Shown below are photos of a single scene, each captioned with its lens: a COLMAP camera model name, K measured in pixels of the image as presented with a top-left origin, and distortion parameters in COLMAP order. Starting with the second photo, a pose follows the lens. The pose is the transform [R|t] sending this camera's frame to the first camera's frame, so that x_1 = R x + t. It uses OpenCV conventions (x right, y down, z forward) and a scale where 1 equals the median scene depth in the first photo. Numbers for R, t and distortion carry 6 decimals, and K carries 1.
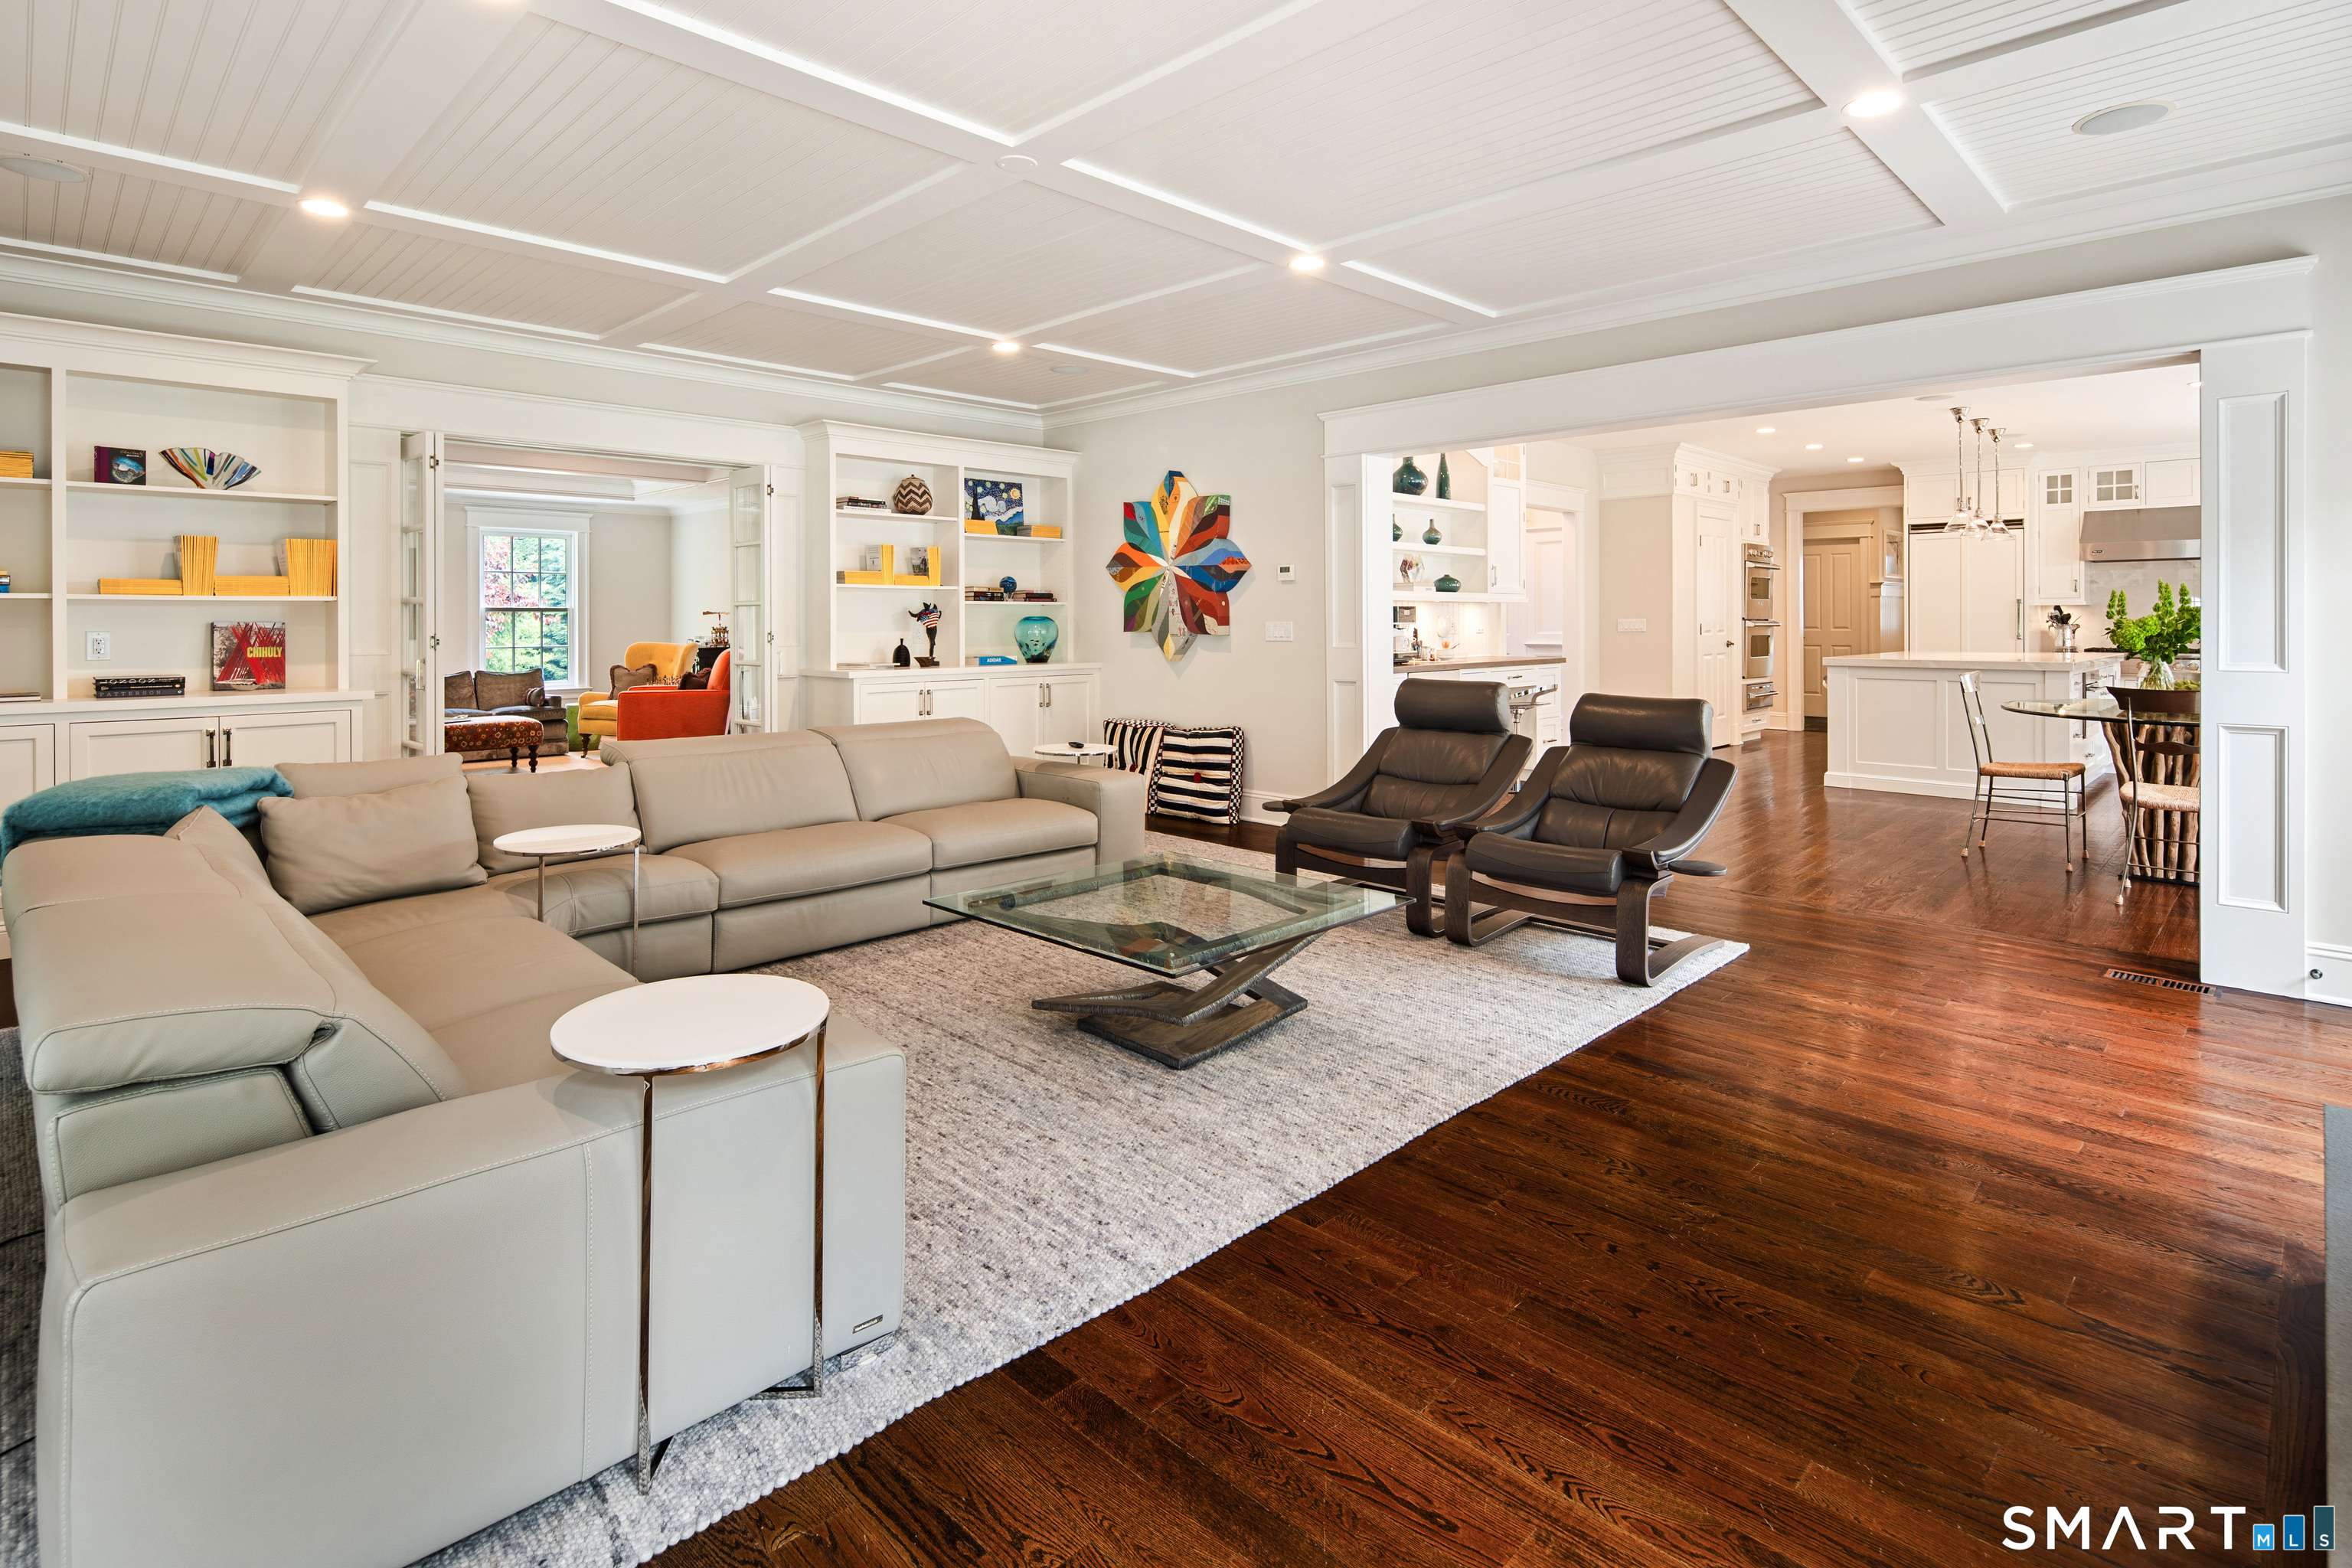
lens RADIAL K [[1163.1, 0, 1154.1], [0, 1163.1, 619.4], [0, 0, 1]] dist [-0.000879, -0.001072]
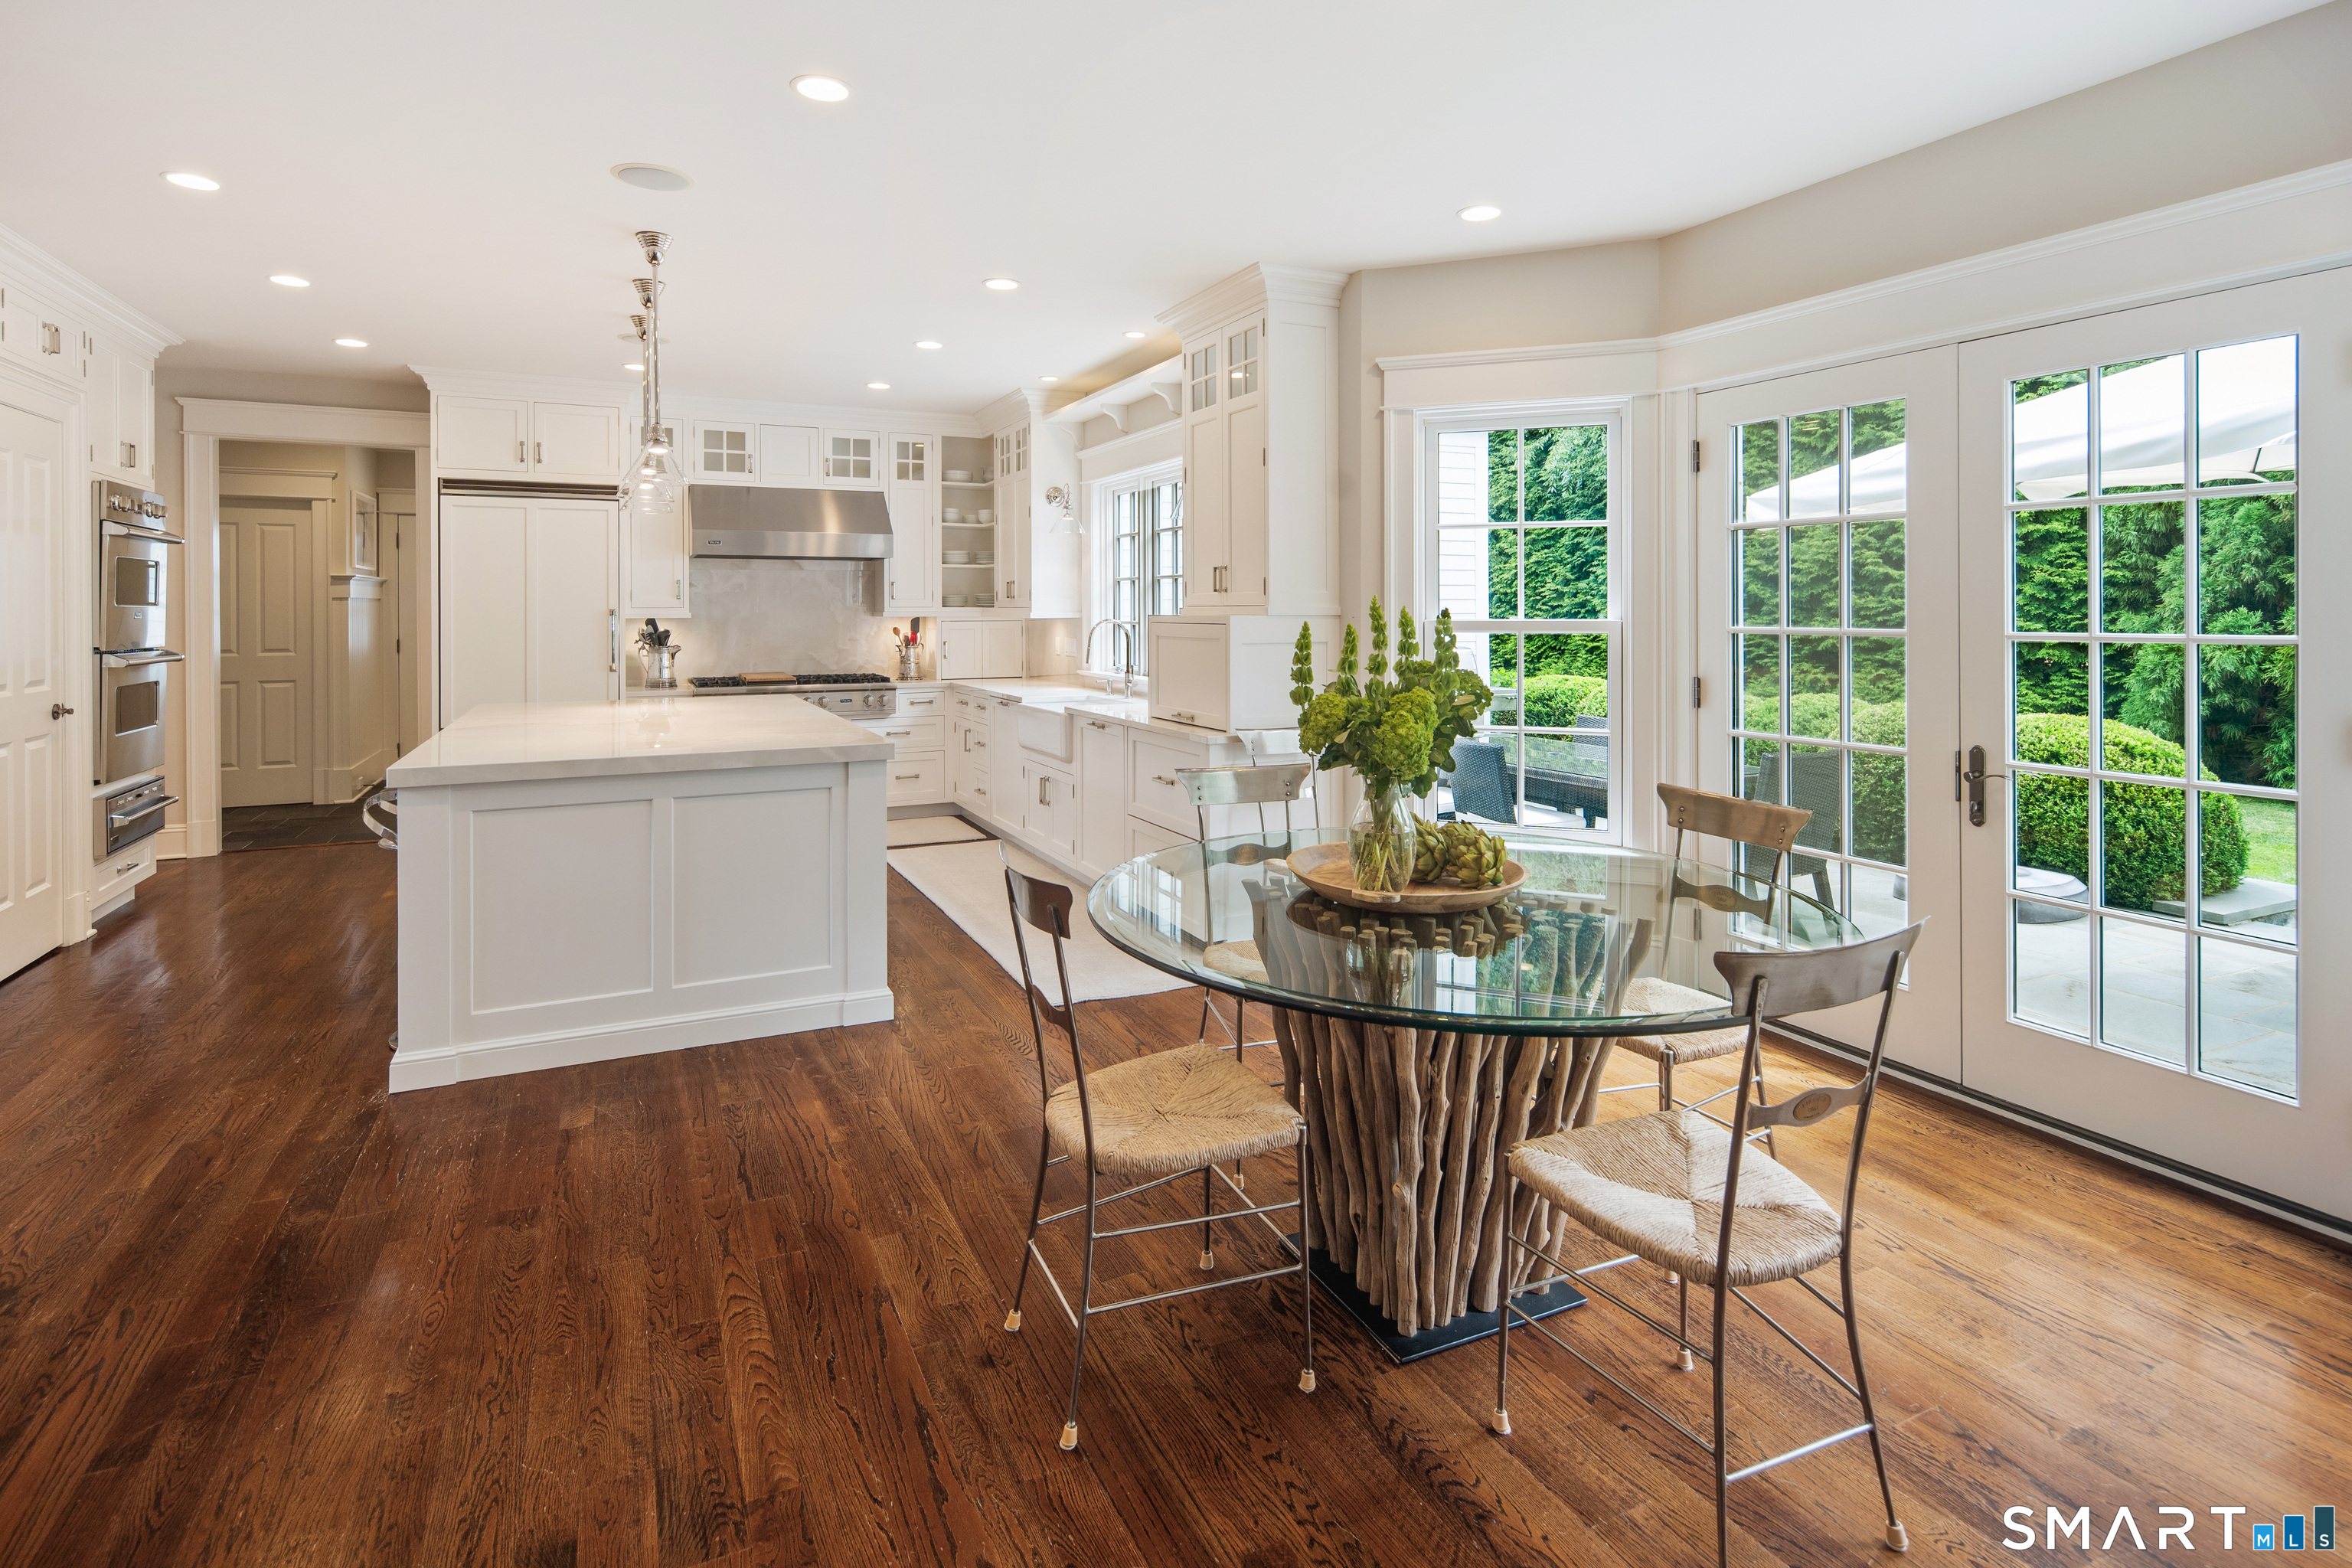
lens RADIAL K [[1163.1, 0, 1178.4], [0, 1163.1, 607.3], [0, 0, 1]] dist [-0.000879, -0.001072]
pose [[0.318674, 0.004488, 0.947854, 0.224466], [0.002059, 0.999983, -0.005427, -0.013852], [-0.947862, 0.003681, 0.318659, 0.480096]]
